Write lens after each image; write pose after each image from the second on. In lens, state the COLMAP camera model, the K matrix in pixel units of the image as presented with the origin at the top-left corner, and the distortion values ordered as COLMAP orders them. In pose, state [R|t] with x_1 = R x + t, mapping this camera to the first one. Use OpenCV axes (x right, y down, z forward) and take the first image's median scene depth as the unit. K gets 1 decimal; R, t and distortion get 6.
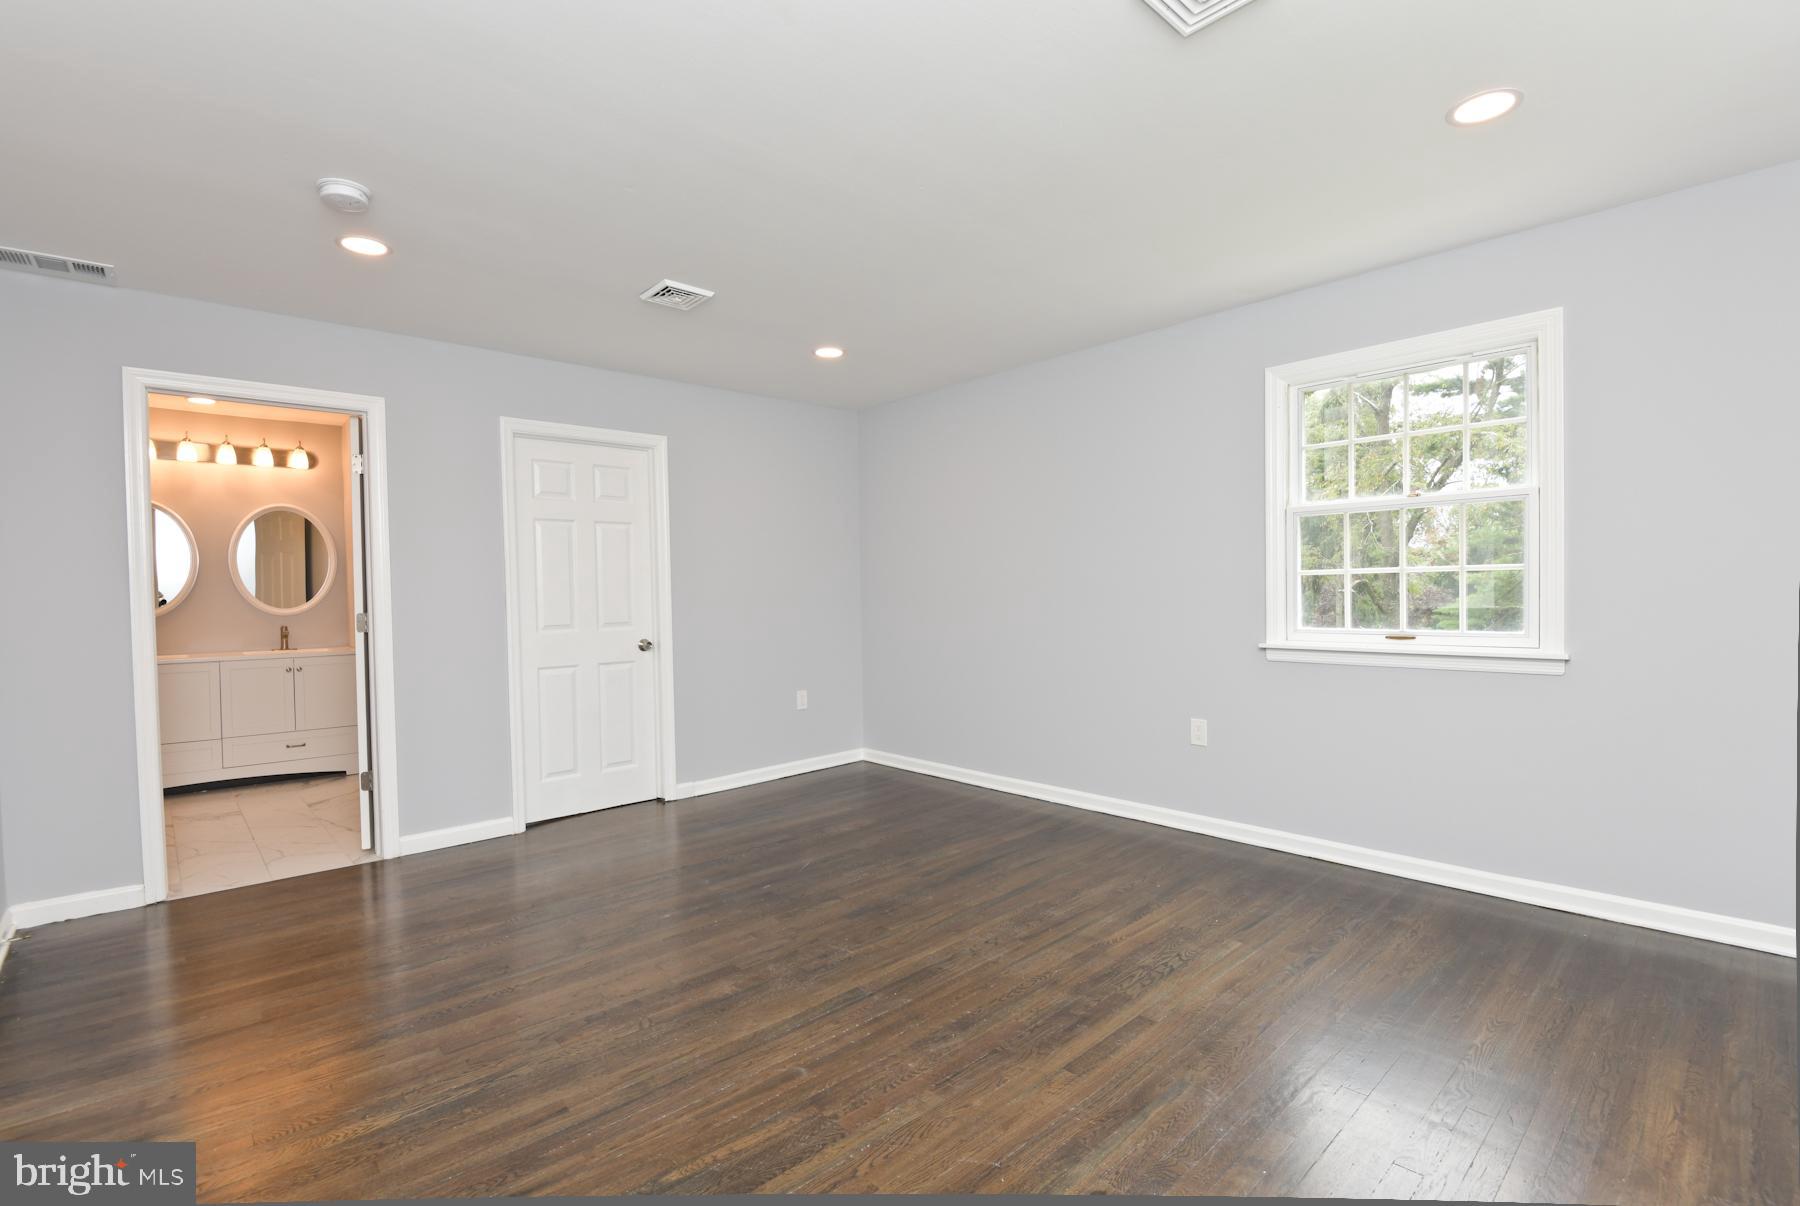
lens RADIAL K [[813.3, 0, 909.0], [0, 813.3, 620.8], [0, 0, 1]] dist [0.002105, 0.000267]
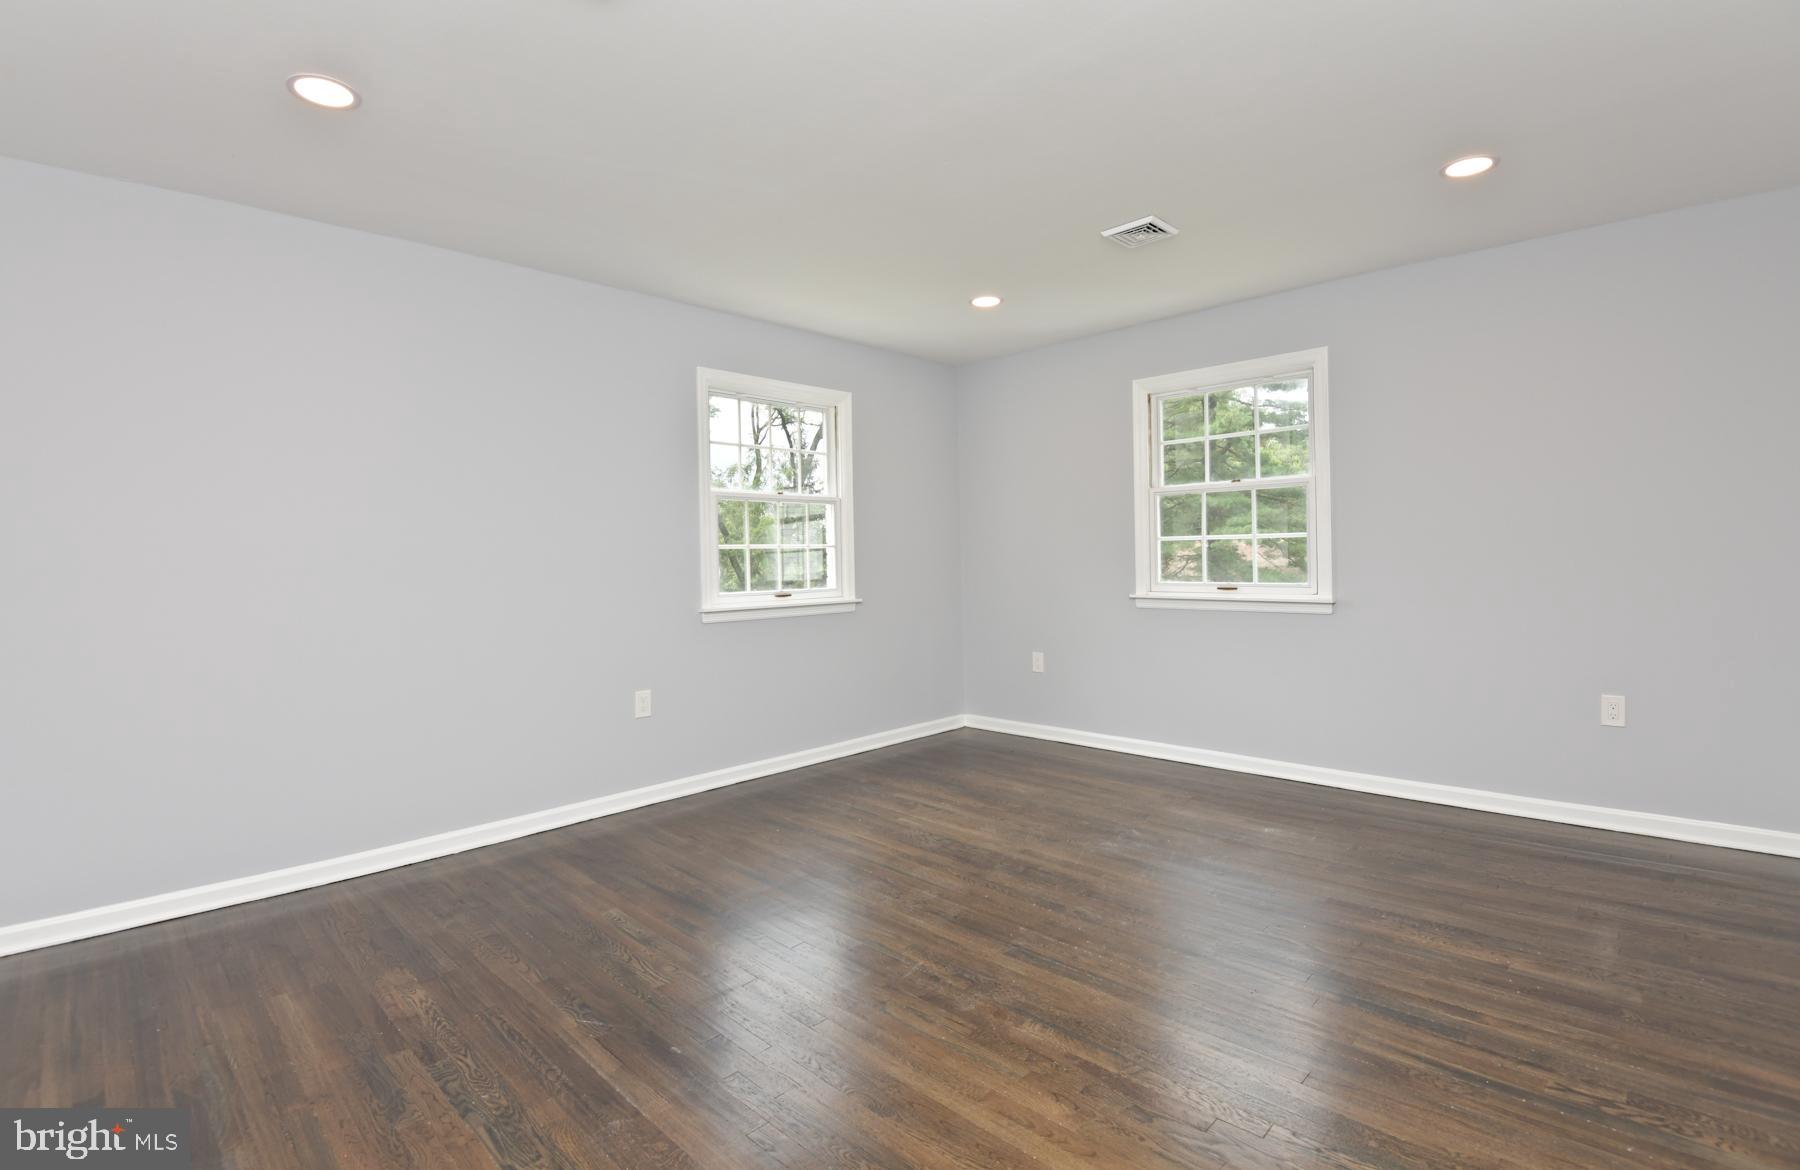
lens RADIAL K [[816.0, 0, 900.0], [0, 816.0, 585.0], [0, 0, 1]] dist [-0.018792, -0.000667]
pose [[-0.041539, -0.013684, 0.999043, -0.850166], [0.052841, 0.998477, 0.015873, -0.009790], [-0.997739, 0.053450, -0.040753, 0.945307]]
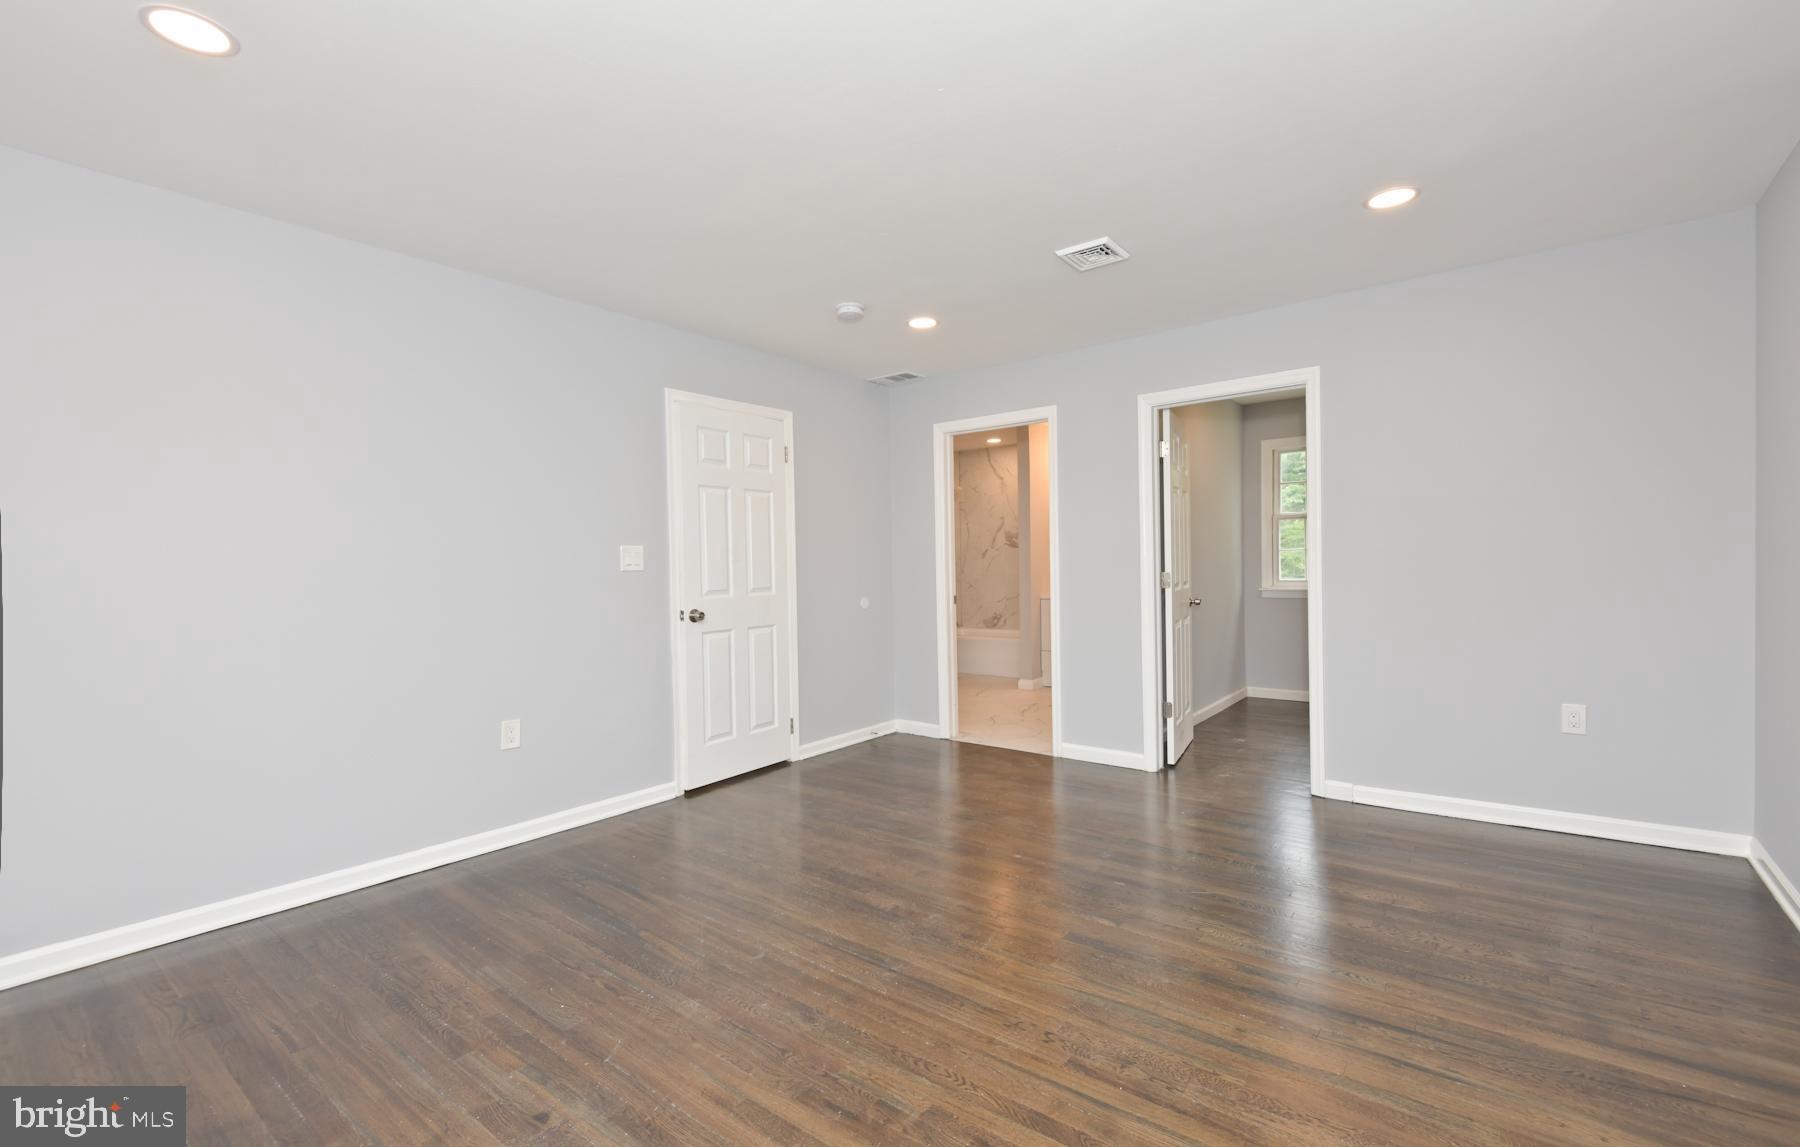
lens RADIAL K [[798.9, 0, 900.0], [0, 798.9, 573.5], [0, 0, 1]] dist [0.042680, 0.000018]
pose [[0.148428, 0.026955, -0.988556, 0.738162], [-0.017329, 0.999546, 0.024653, -0.036712], [0.988771, 0.013472, 0.148828, 0.697488]]
